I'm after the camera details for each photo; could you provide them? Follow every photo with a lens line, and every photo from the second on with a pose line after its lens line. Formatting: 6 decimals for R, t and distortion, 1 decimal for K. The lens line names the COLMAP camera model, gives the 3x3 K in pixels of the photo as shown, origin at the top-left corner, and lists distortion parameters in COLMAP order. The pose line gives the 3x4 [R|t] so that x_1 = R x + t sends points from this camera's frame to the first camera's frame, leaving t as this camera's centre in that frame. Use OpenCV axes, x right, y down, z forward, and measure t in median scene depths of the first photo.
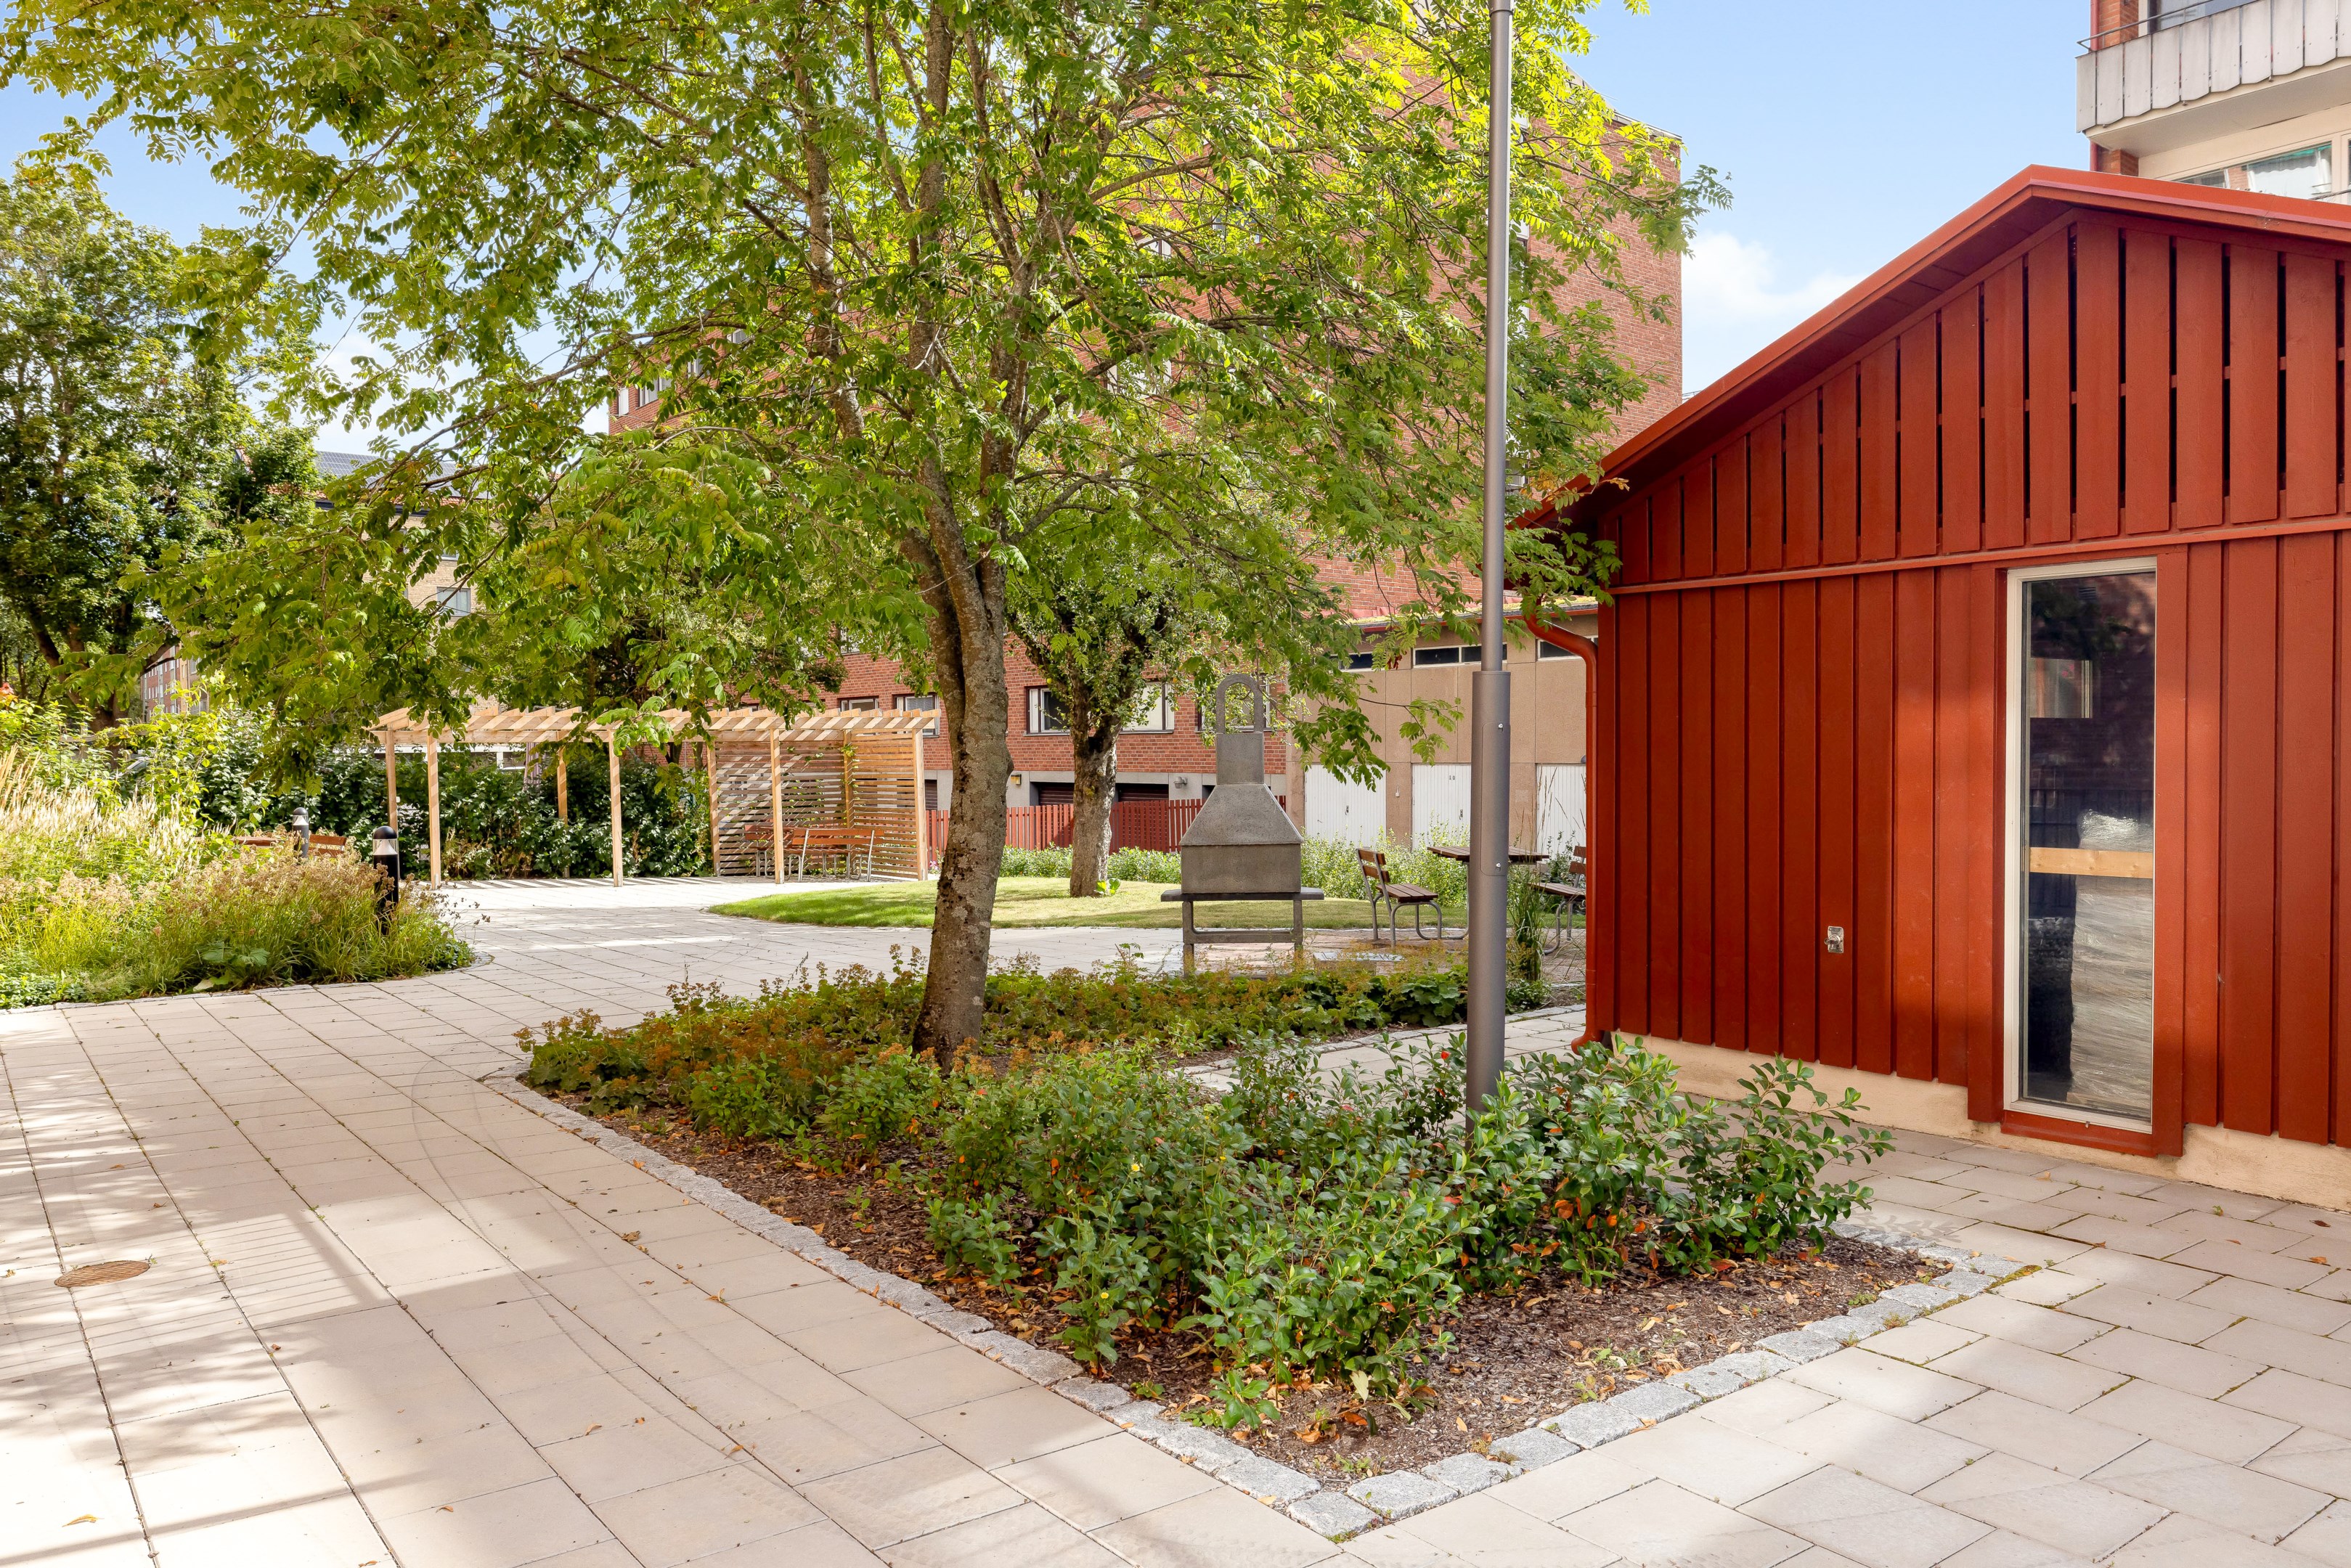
lens RADIAL K [[1633.2, 0, 1178.4], [0, 1633.2, 787.5], [0, 0, 1]] dist [-0.003794, -0.000300]
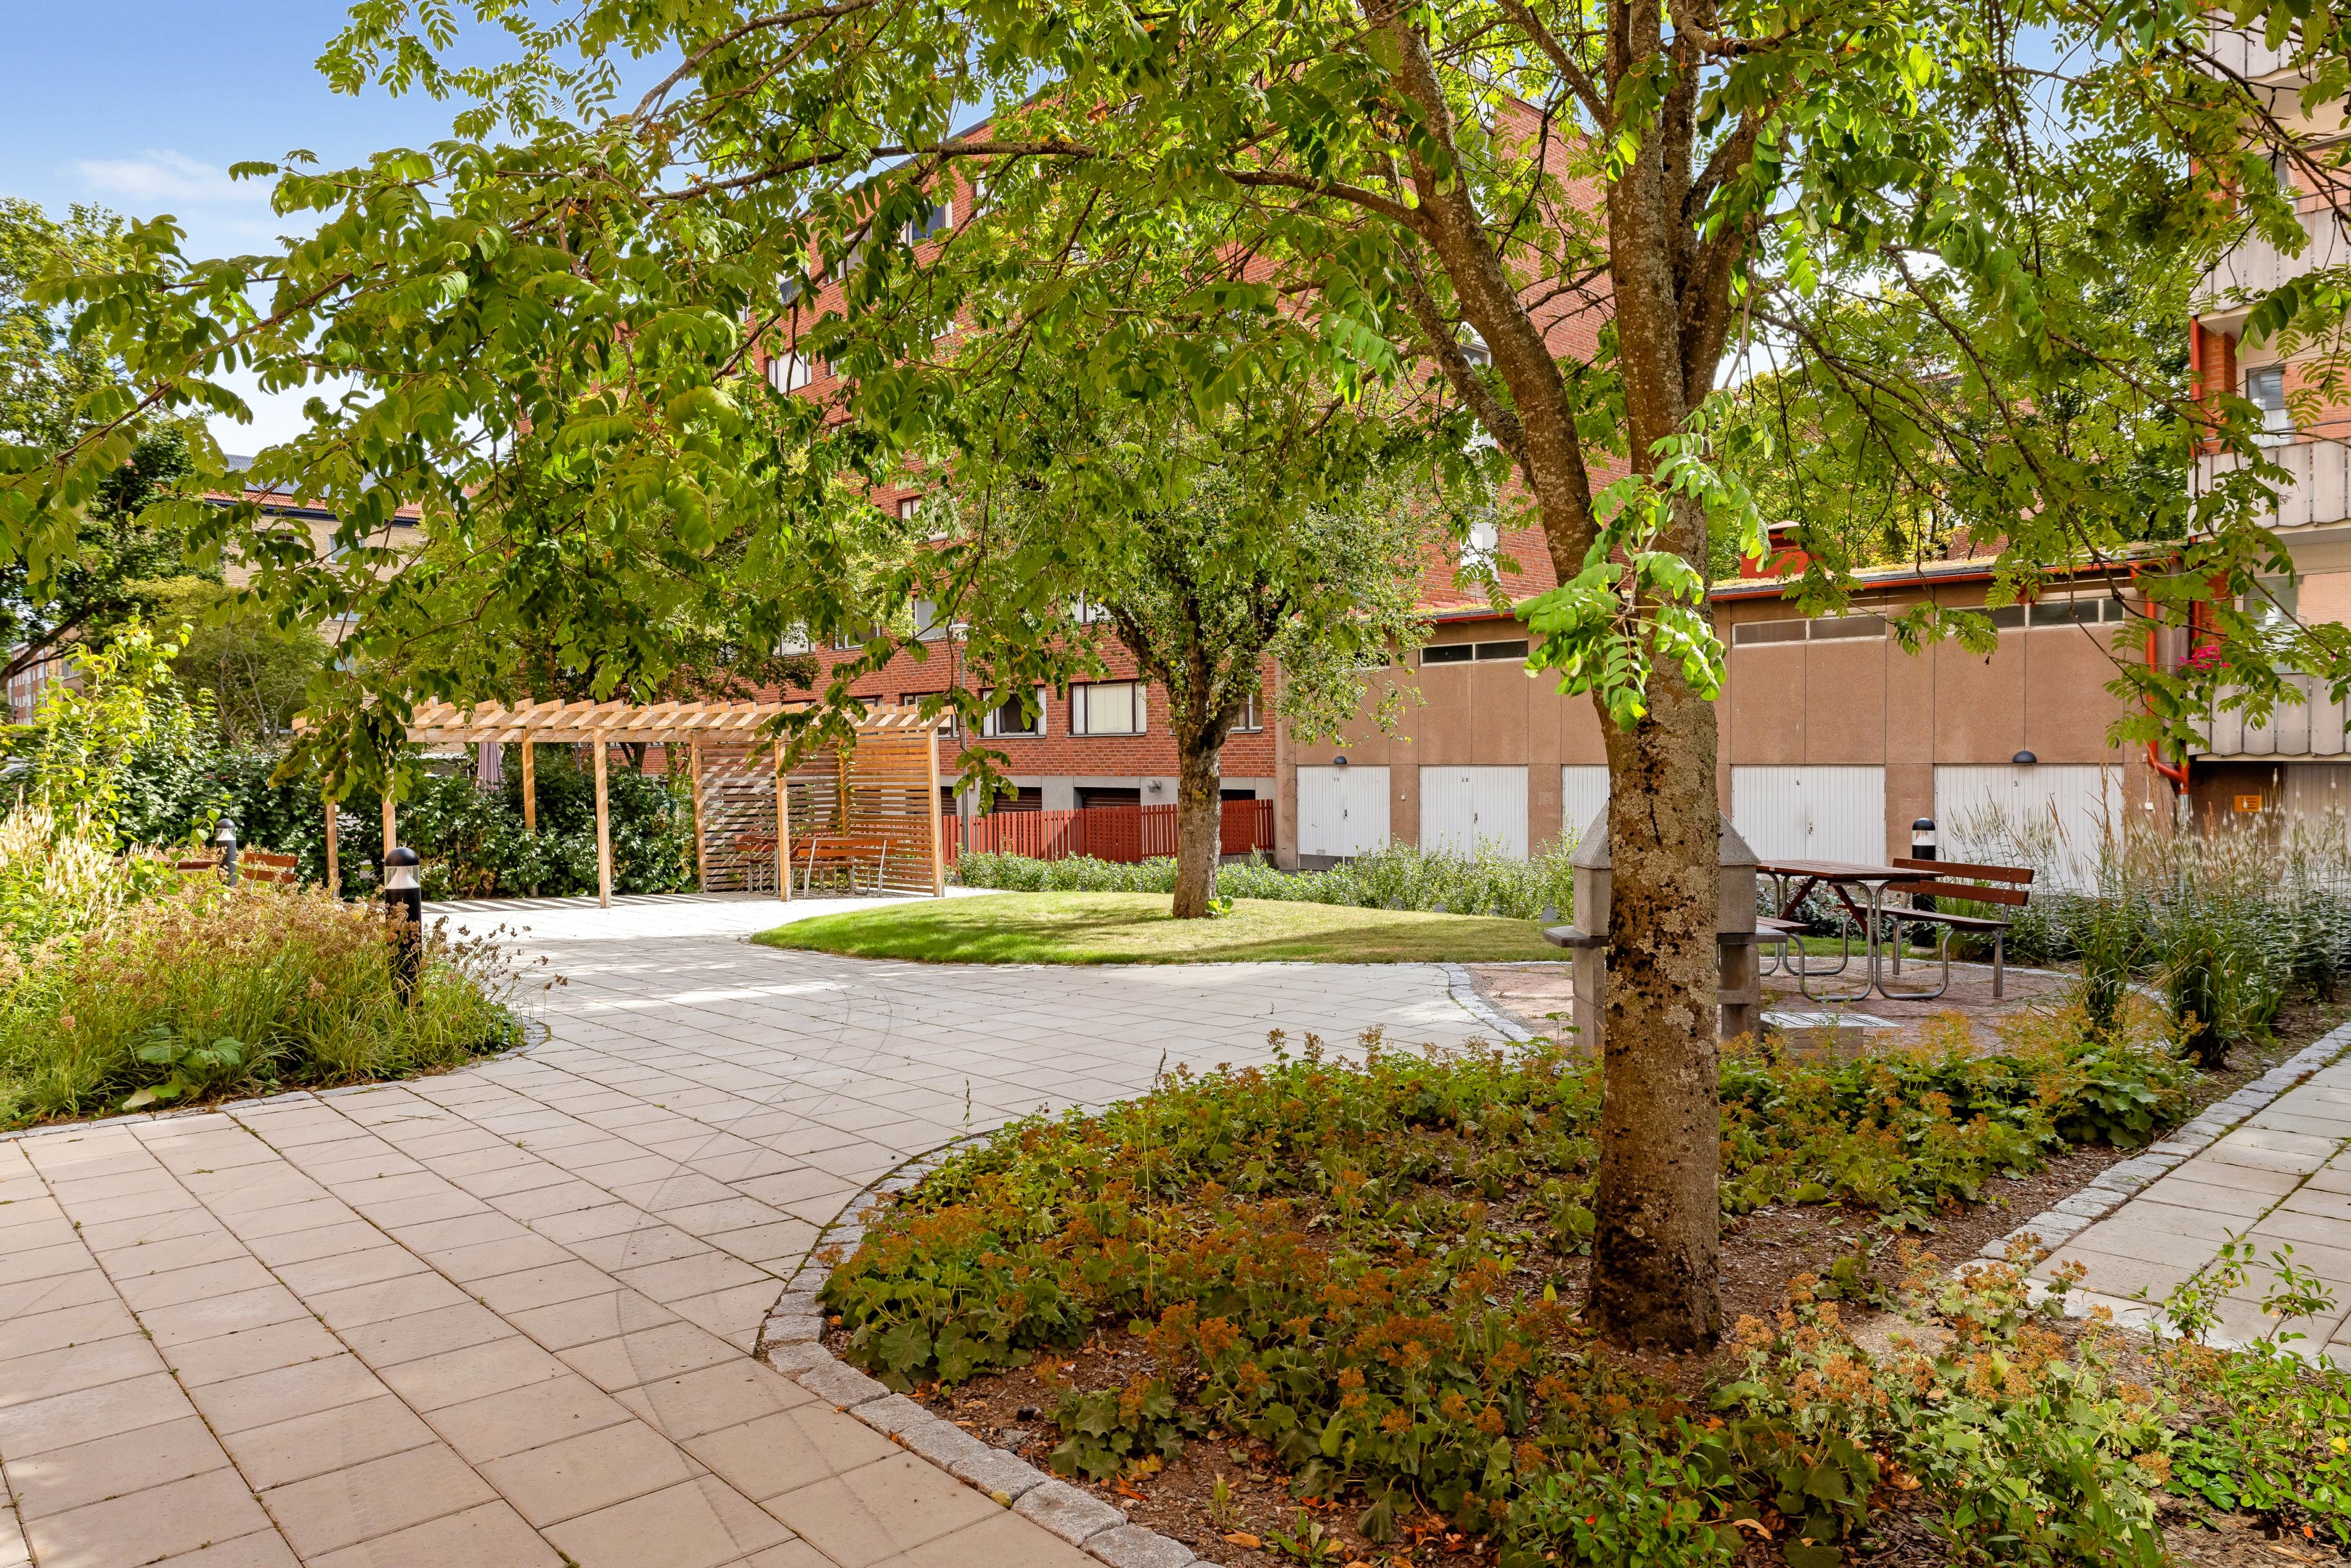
lens RADIAL K [[1523.7, 0, 1172.9], [0, 1523.7, 779.9], [0, 0, 1]] dist [0.001821, 0.001640]
pose [[0.996254, -0.003504, 0.086399, -0.107366], [0.004212, 0.999959, -0.008021, 0.000667], [-0.086368, 0.008355, 0.996228, 0.160766]]
